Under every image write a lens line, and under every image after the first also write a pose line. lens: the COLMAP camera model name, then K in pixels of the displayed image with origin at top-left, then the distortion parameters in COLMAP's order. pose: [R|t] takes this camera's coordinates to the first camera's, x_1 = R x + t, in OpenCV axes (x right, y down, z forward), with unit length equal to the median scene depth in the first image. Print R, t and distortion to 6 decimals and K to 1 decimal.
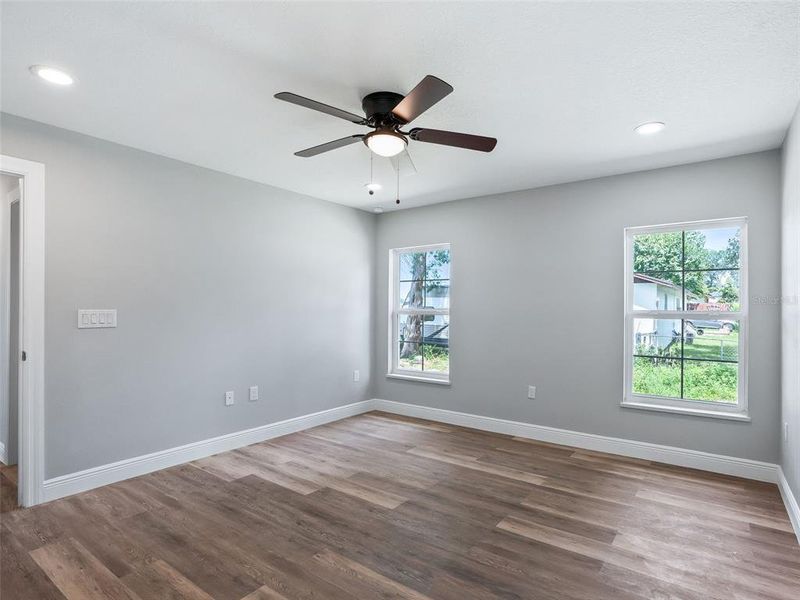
lens RADIAL K [[425.8, 0, 400.0], [0, 425.8, 300.0], [0, 0, 1]] dist [-0.000054, 0.000812]
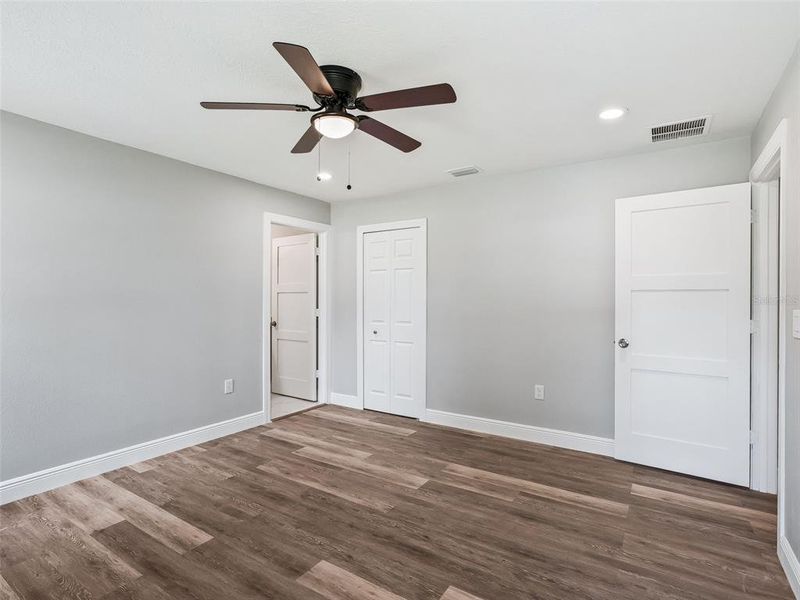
lens RADIAL K [[425.8, 0, 400.0], [0, 425.8, 300.0], [0, 0, 1]] dist [-0.000054, 0.000812]
pose [[-0.995824, -0.004907, -0.091157, -0.095660], [-0.002646, 0.999686, -0.024907, 0.032385], [0.091251, -0.024562, -0.995525, 2.002478]]
